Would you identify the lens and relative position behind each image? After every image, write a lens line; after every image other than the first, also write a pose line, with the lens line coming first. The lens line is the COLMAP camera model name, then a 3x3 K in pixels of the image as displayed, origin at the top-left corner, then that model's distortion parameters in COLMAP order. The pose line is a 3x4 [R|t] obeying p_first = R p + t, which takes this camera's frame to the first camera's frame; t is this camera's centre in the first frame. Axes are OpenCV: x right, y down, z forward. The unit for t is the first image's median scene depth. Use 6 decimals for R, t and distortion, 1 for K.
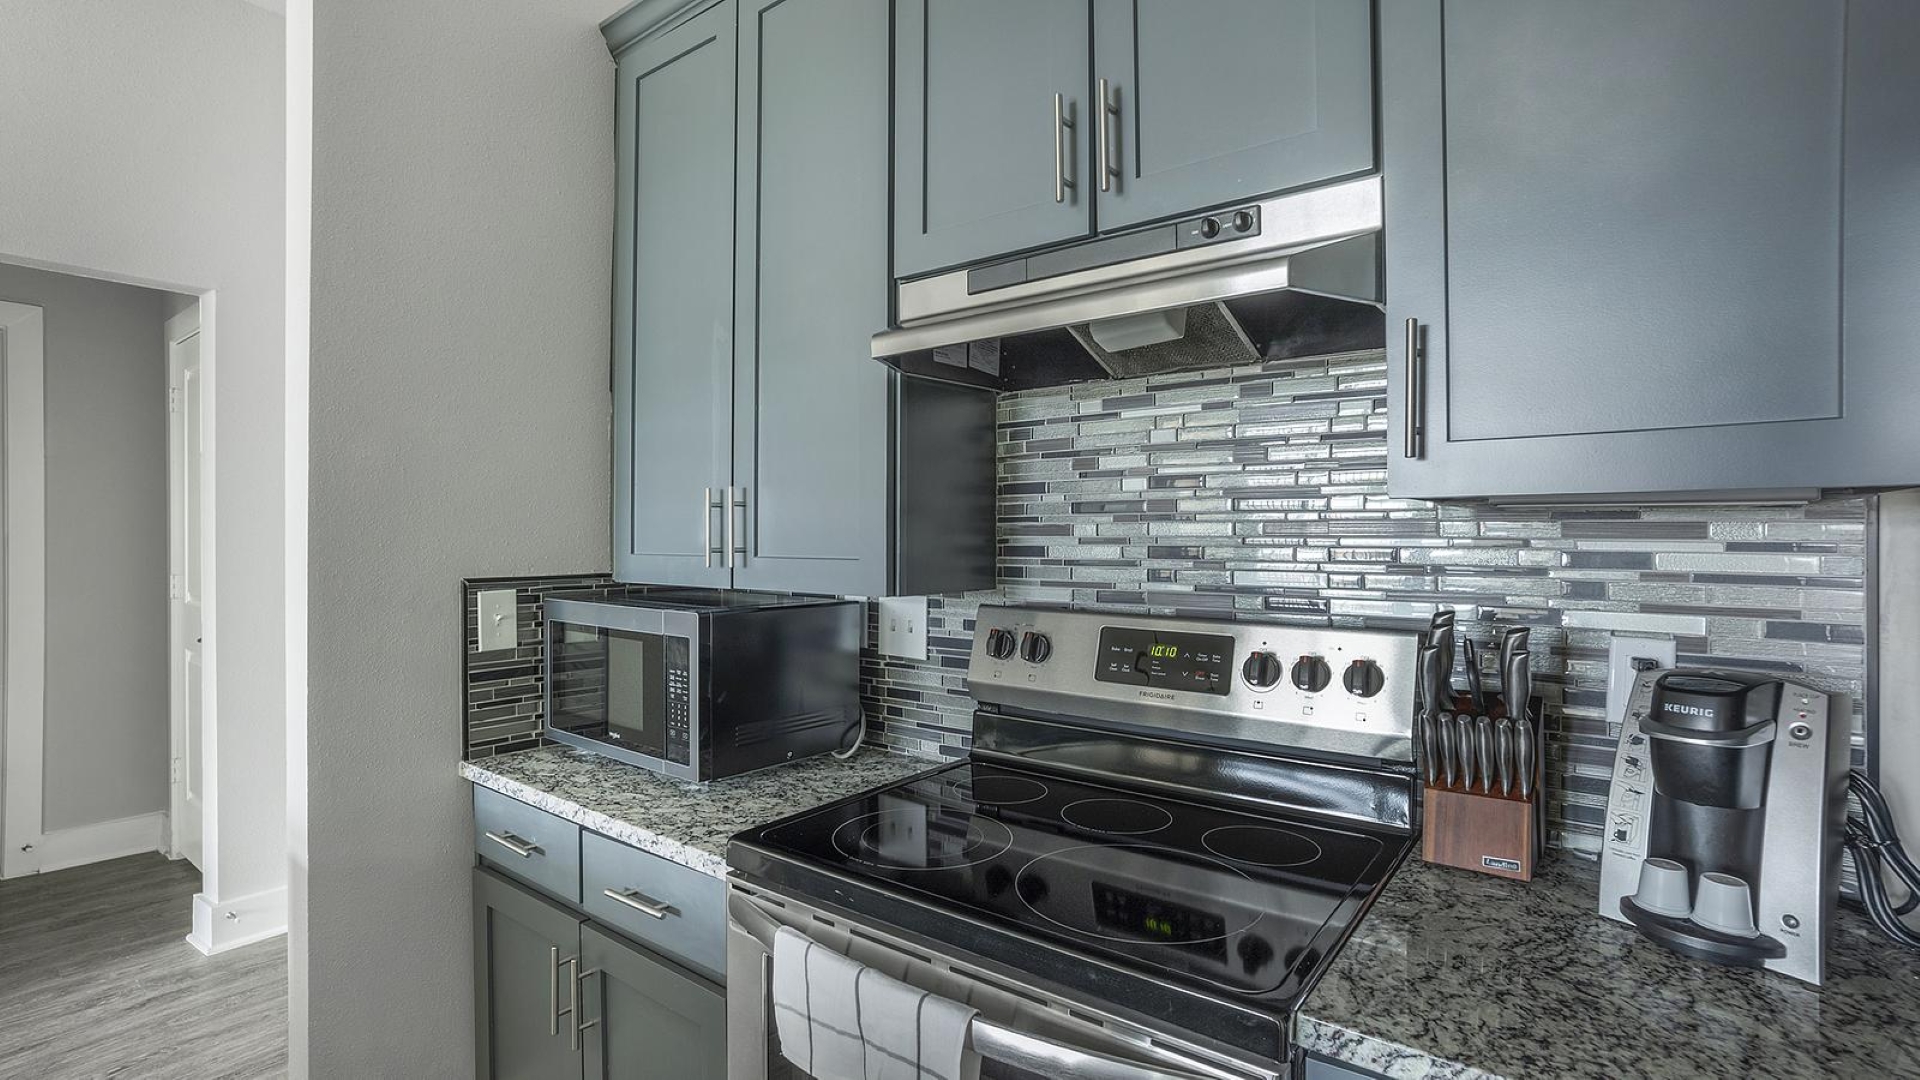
lens RADIAL K [[885.8, 0, 960.0], [0, 885.8, 540.0], [0, 0, 1]] dist [-0.029342, 0.000361]
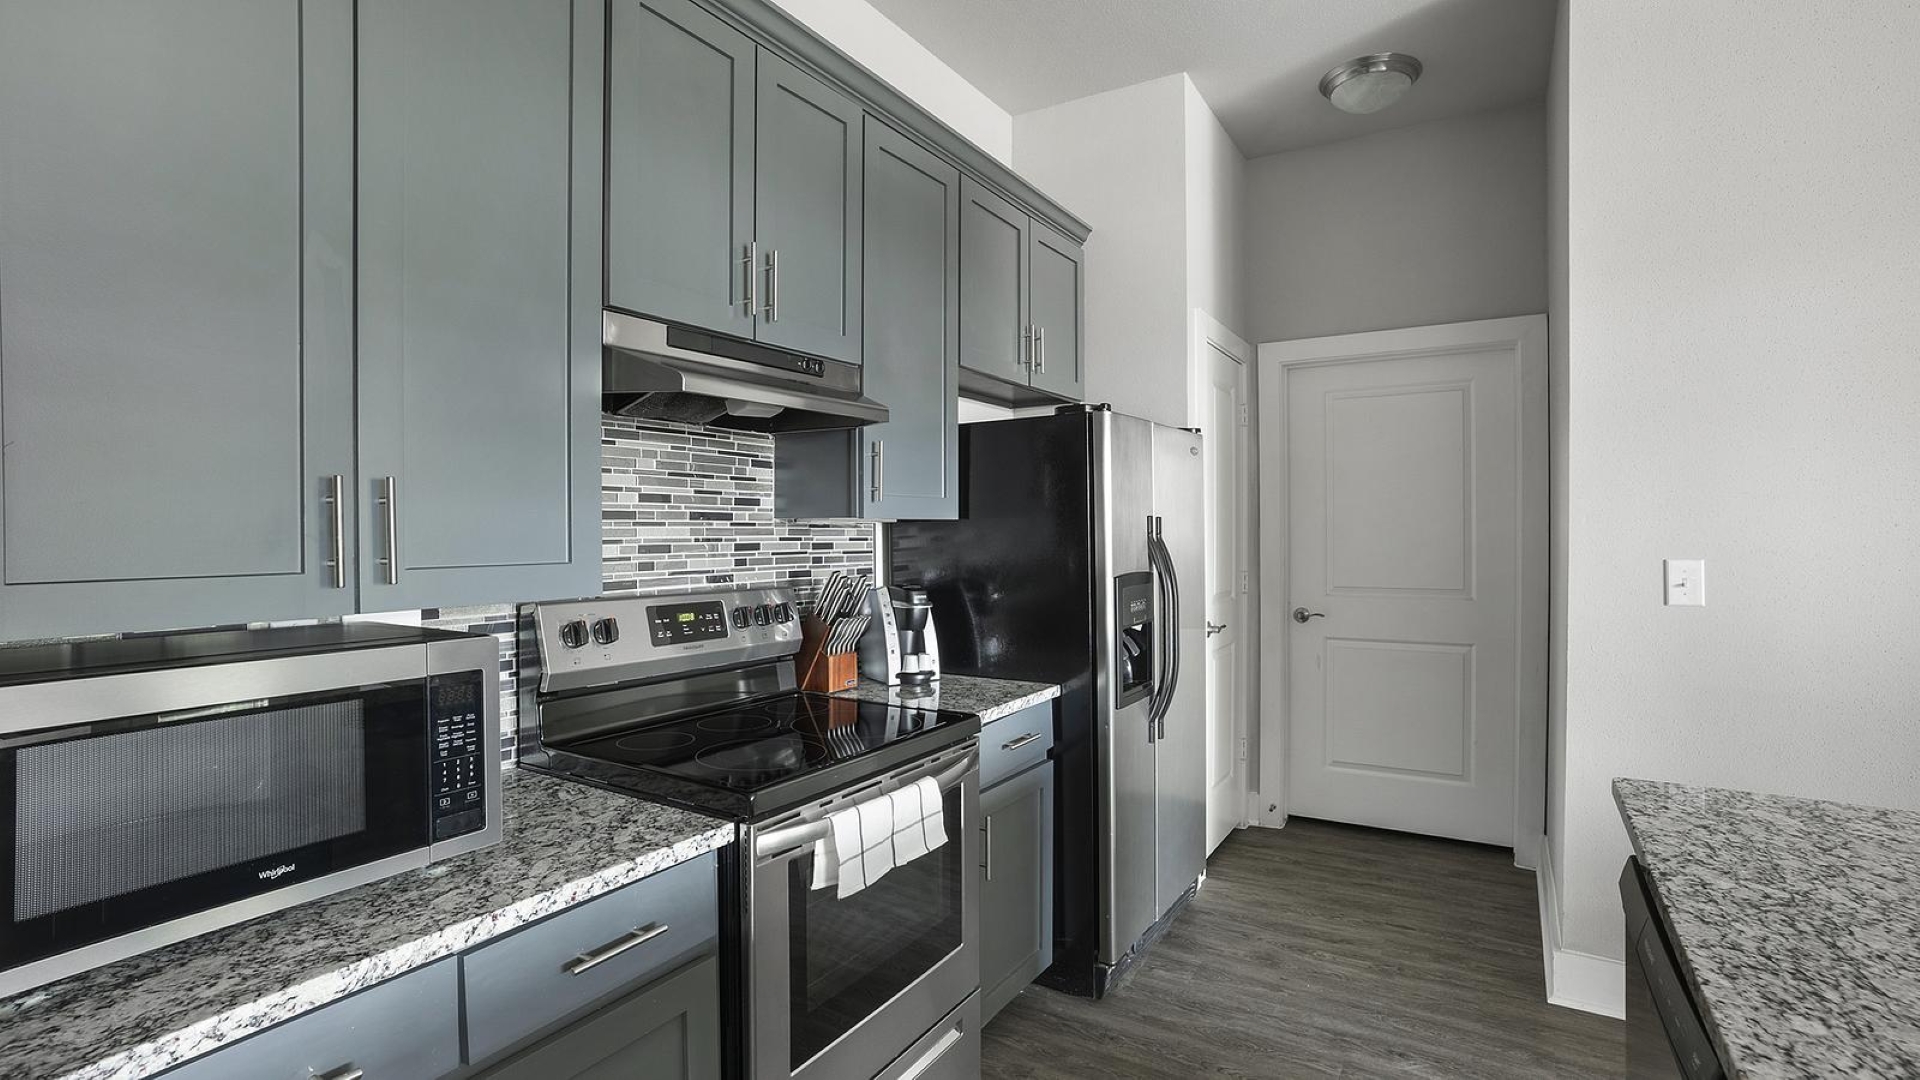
lens RADIAL K [[885.8, 0, 960.0], [0, 885.8, 540.0], [0, 0, 1]] dist [-0.029342, 0.000361]
pose [[-0.117849, -0.008405, 0.992996, -1.175961], [0.007036, 0.999932, 0.009298, -0.009454], [-0.993007, 0.008082, -0.117782, 0.684202]]
